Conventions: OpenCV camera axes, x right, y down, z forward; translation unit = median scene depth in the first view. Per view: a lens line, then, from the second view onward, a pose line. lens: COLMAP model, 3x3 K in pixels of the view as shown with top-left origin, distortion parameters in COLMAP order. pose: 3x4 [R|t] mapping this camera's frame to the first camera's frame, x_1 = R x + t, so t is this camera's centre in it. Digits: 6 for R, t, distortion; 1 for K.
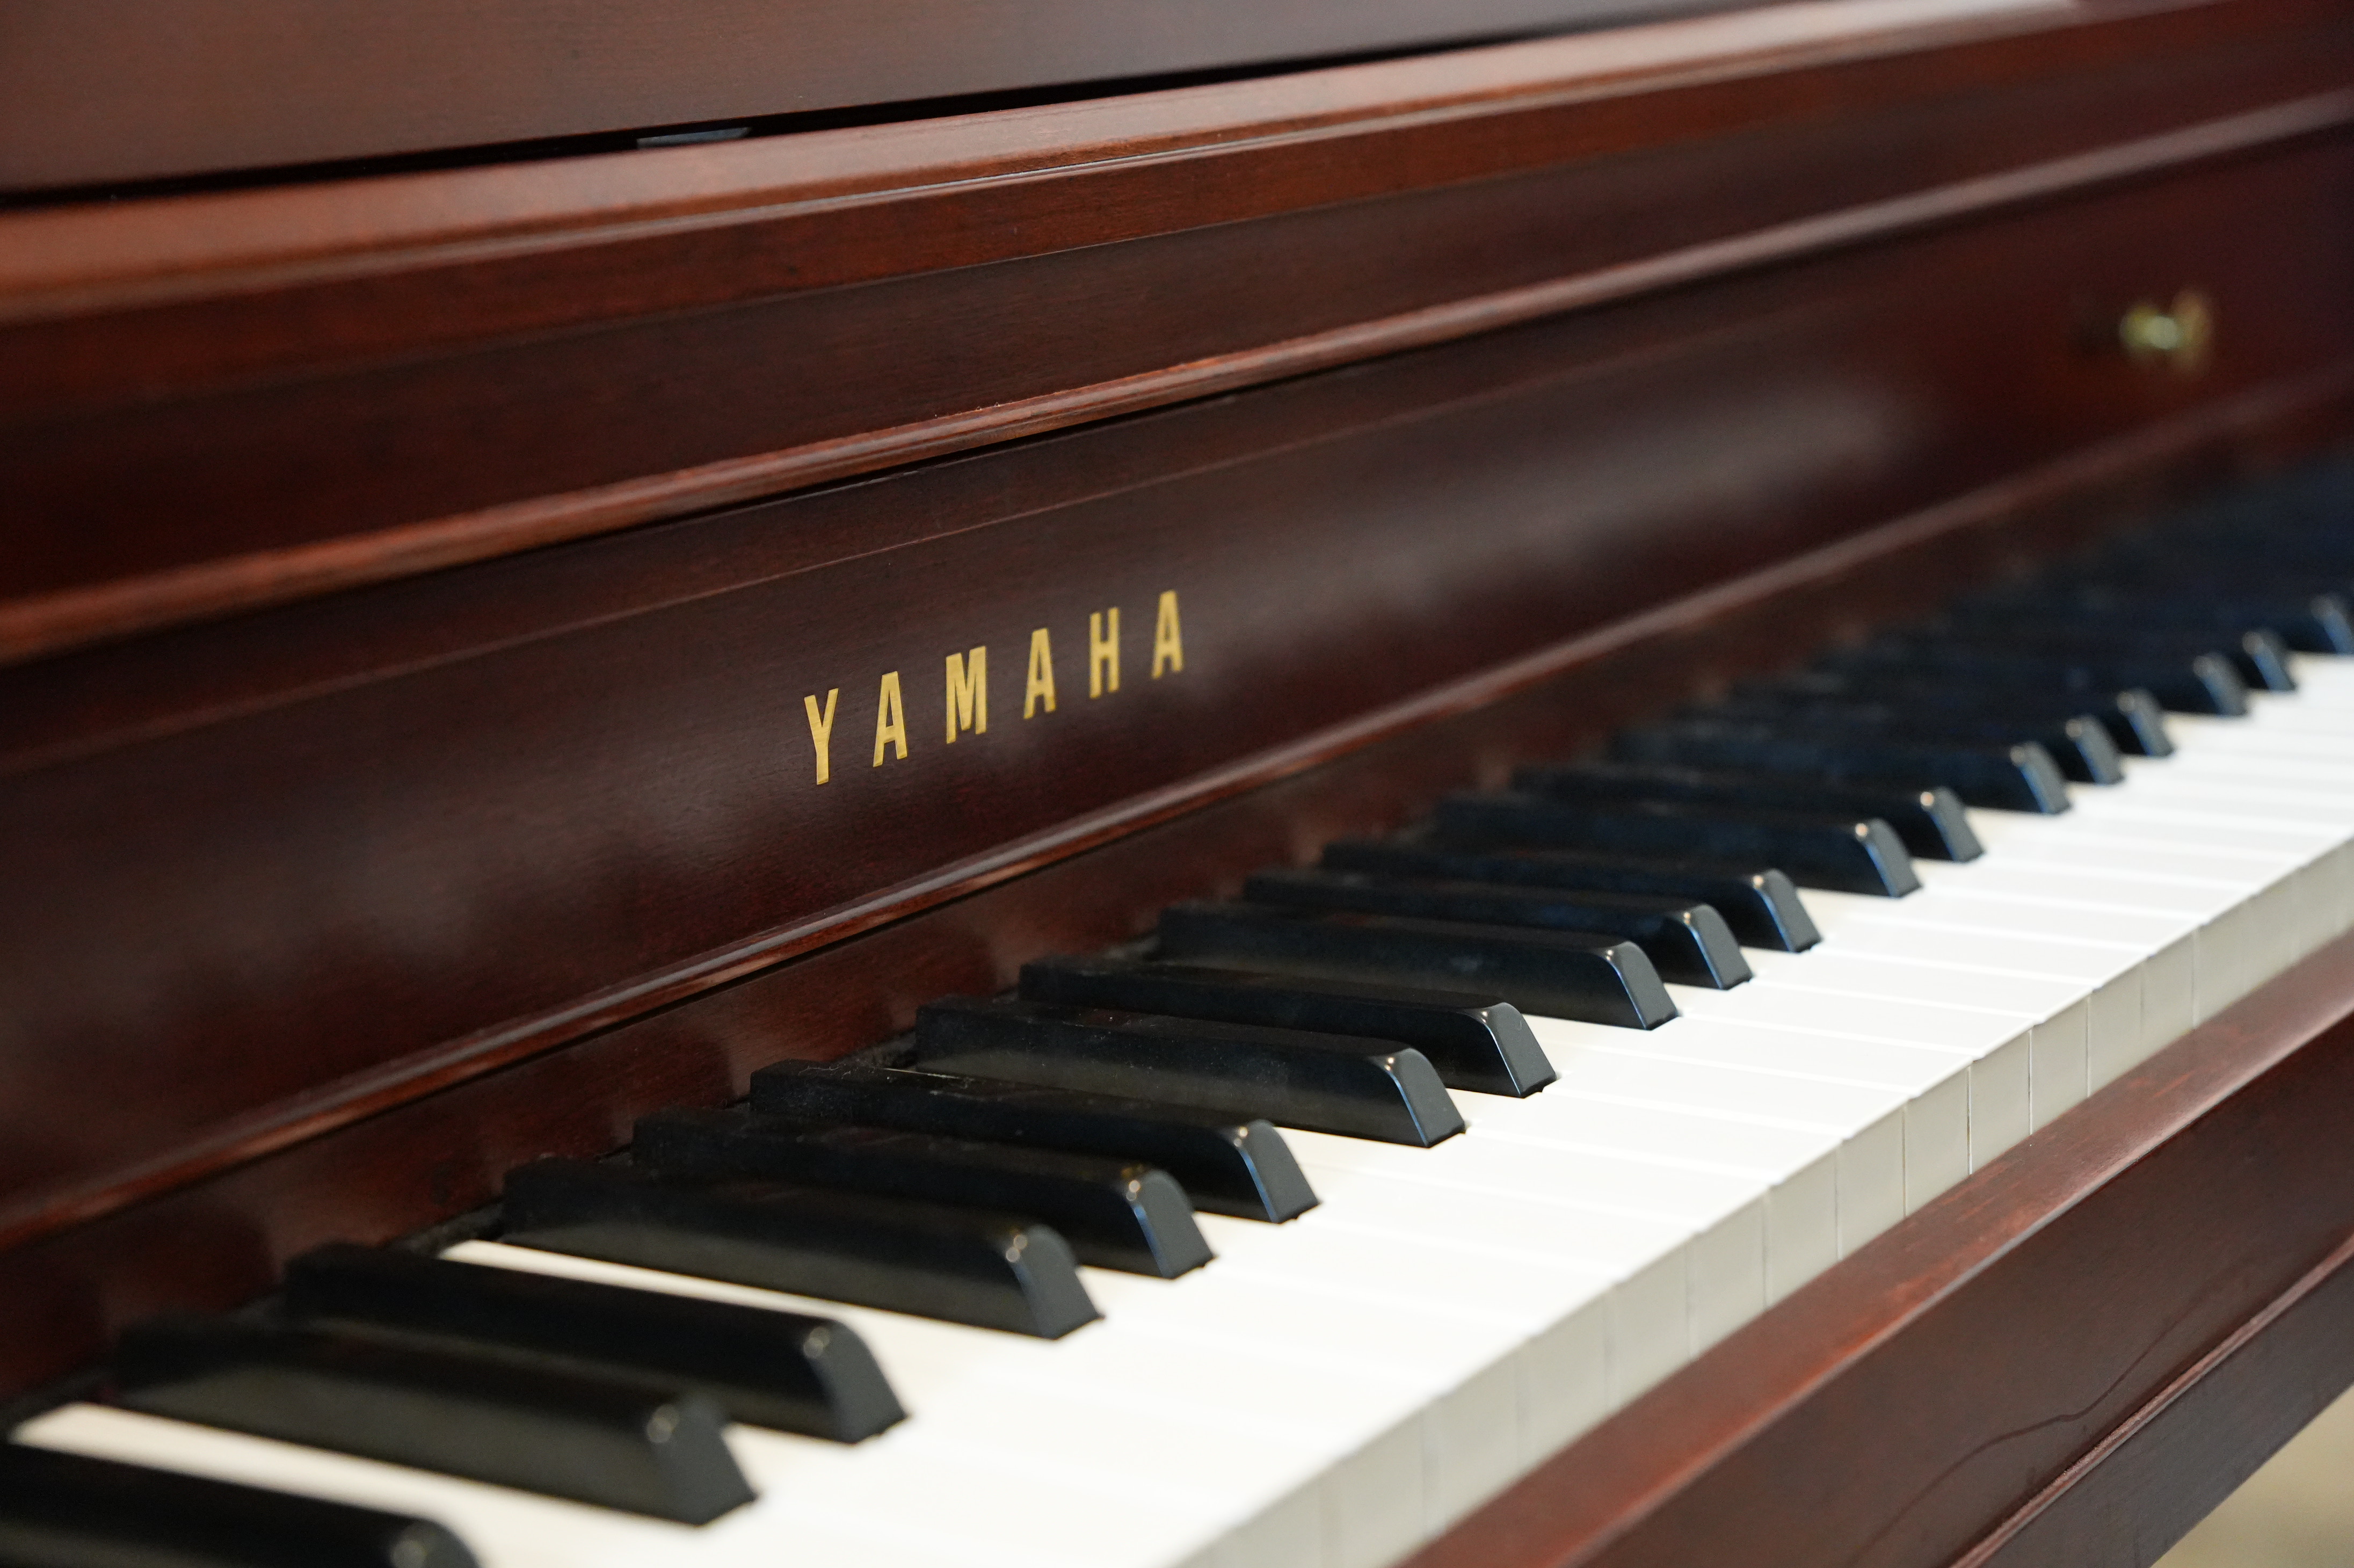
lens RADIAL K [[4010.2, 0, 1177.0], [0, 4010.2, 784.0], [0, 0, 1]] dist [0.220906, -0.059298]
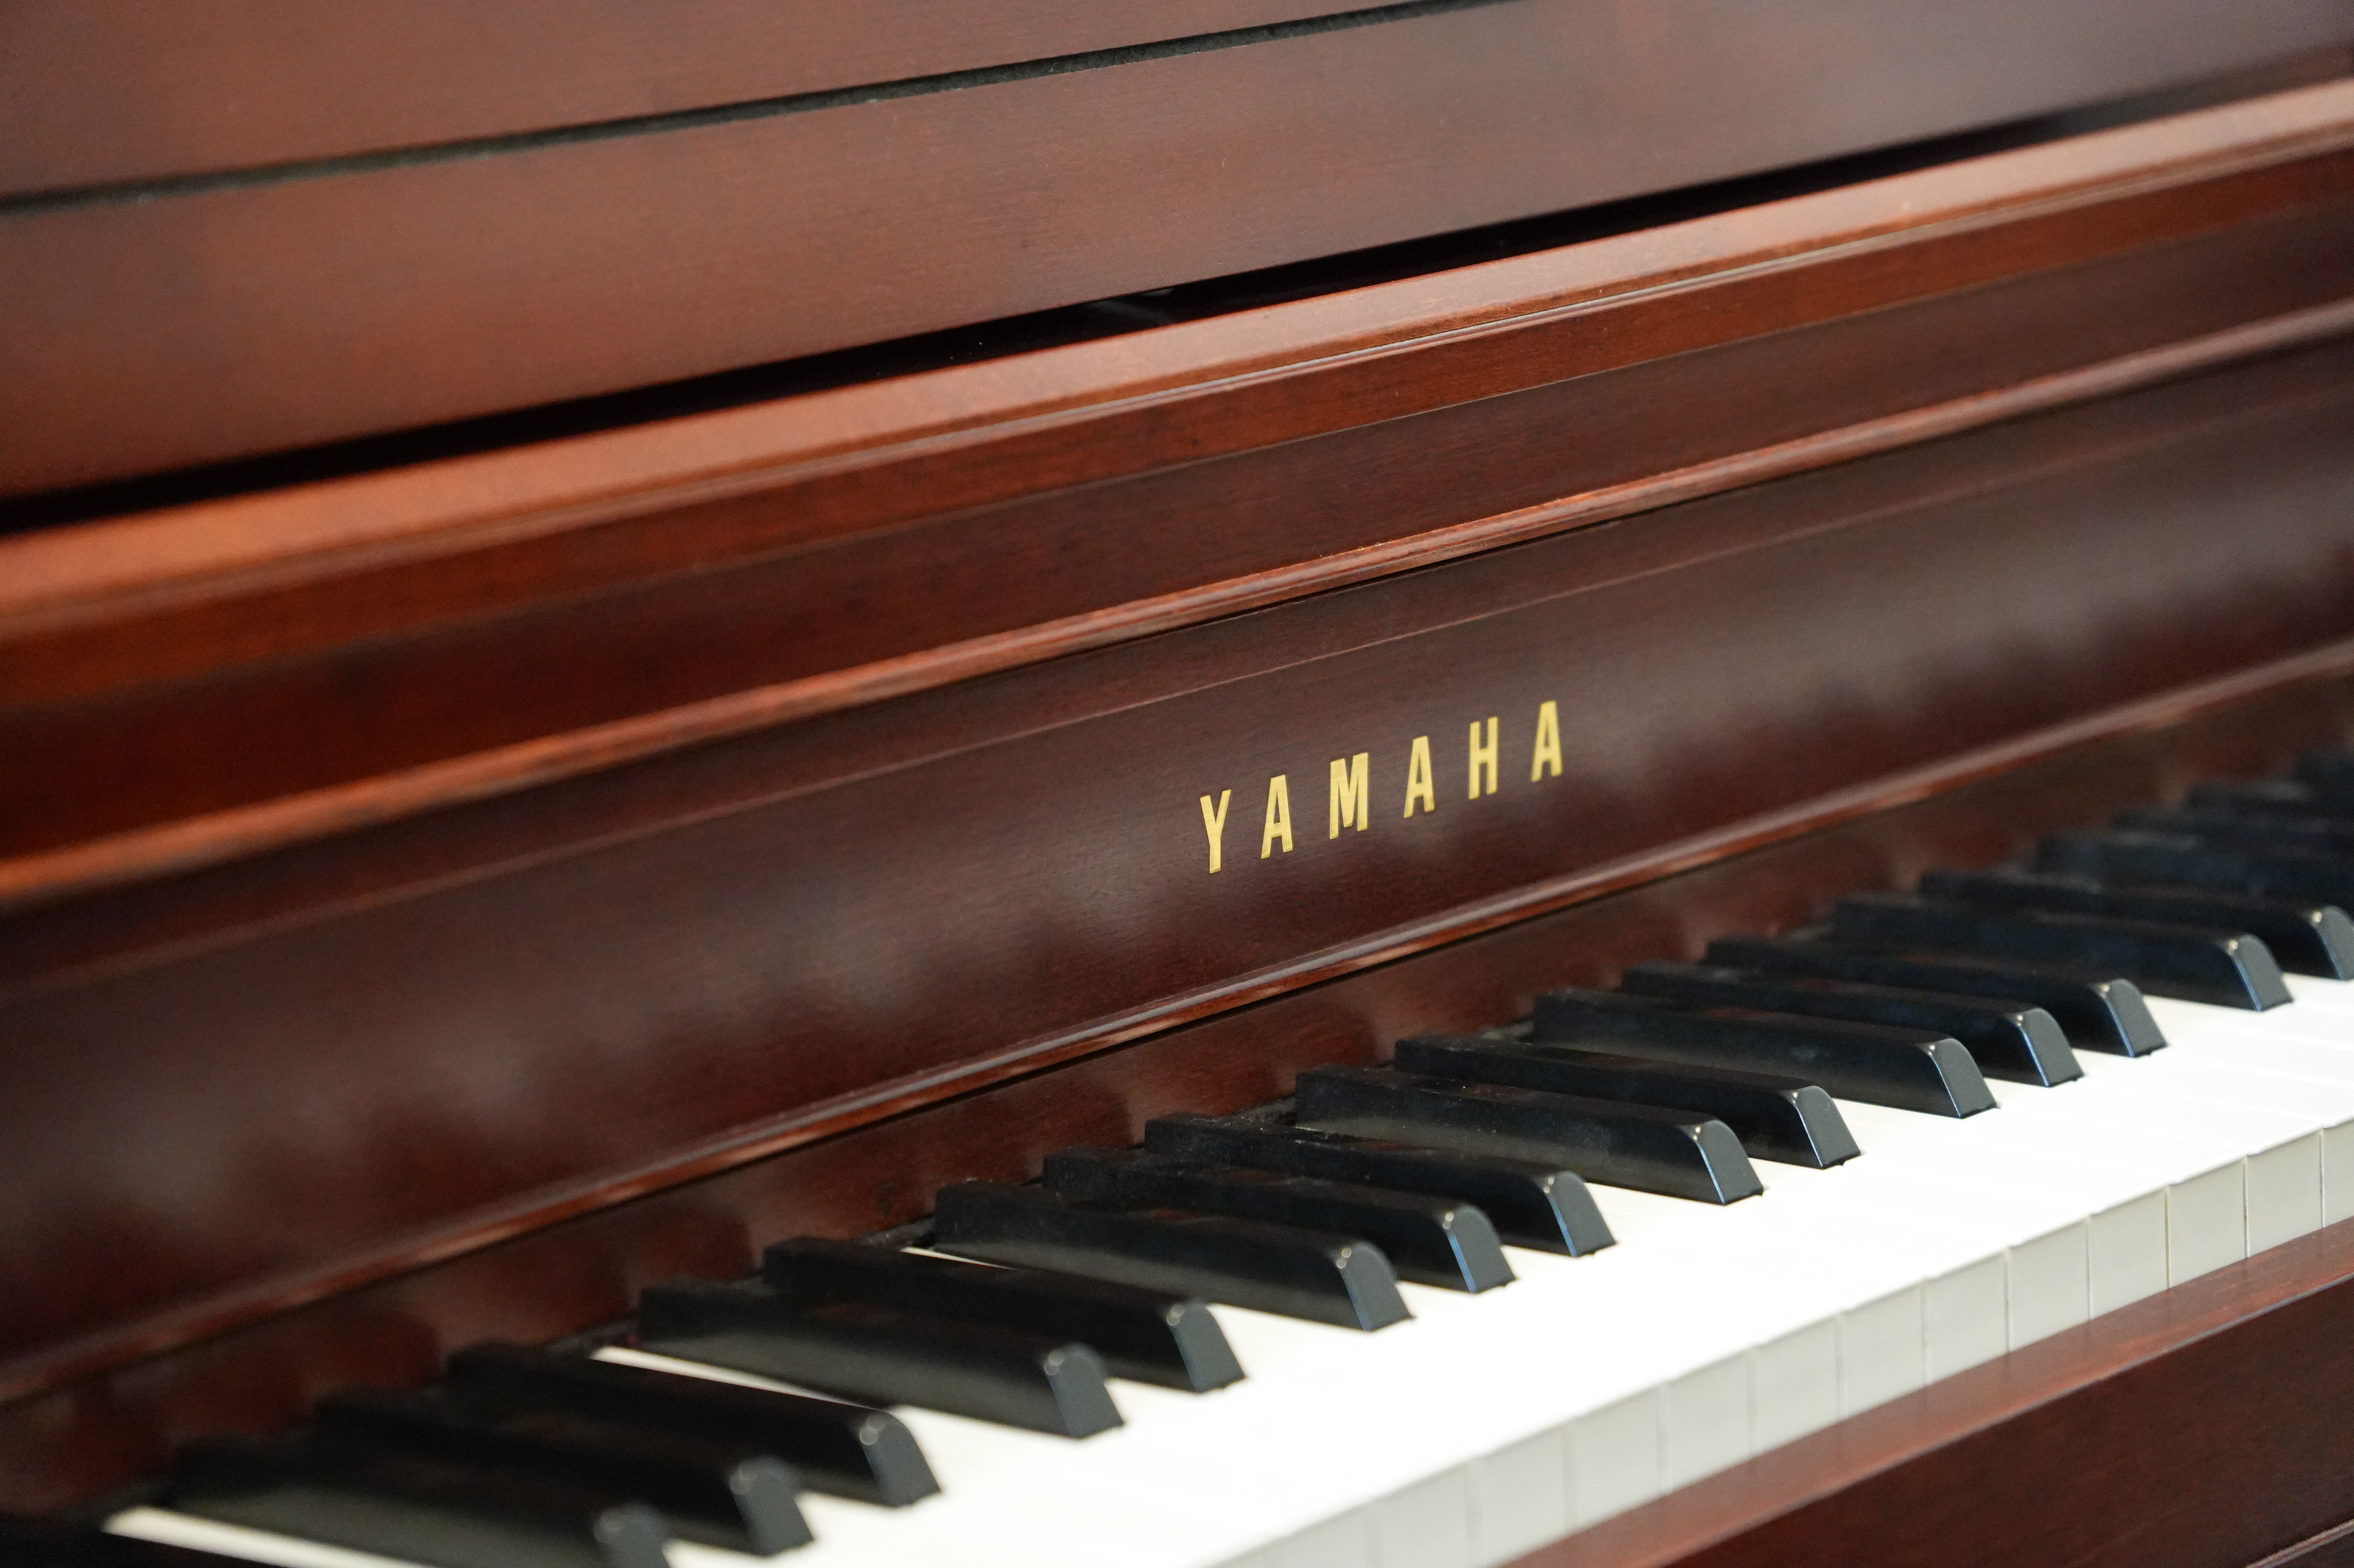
lens RADIAL K [[7154.9, 0, 1177.0], [0, 7154.9, 784.0], [0, 0, 1]] dist [0.620462, -0.043593]
pose [[0.991588, 0.027810, -0.126408, 0.157656], [-0.028449, 0.999590, -0.003252, -0.018253], [0.126266, 0.006821, 0.991973, -1.022074]]
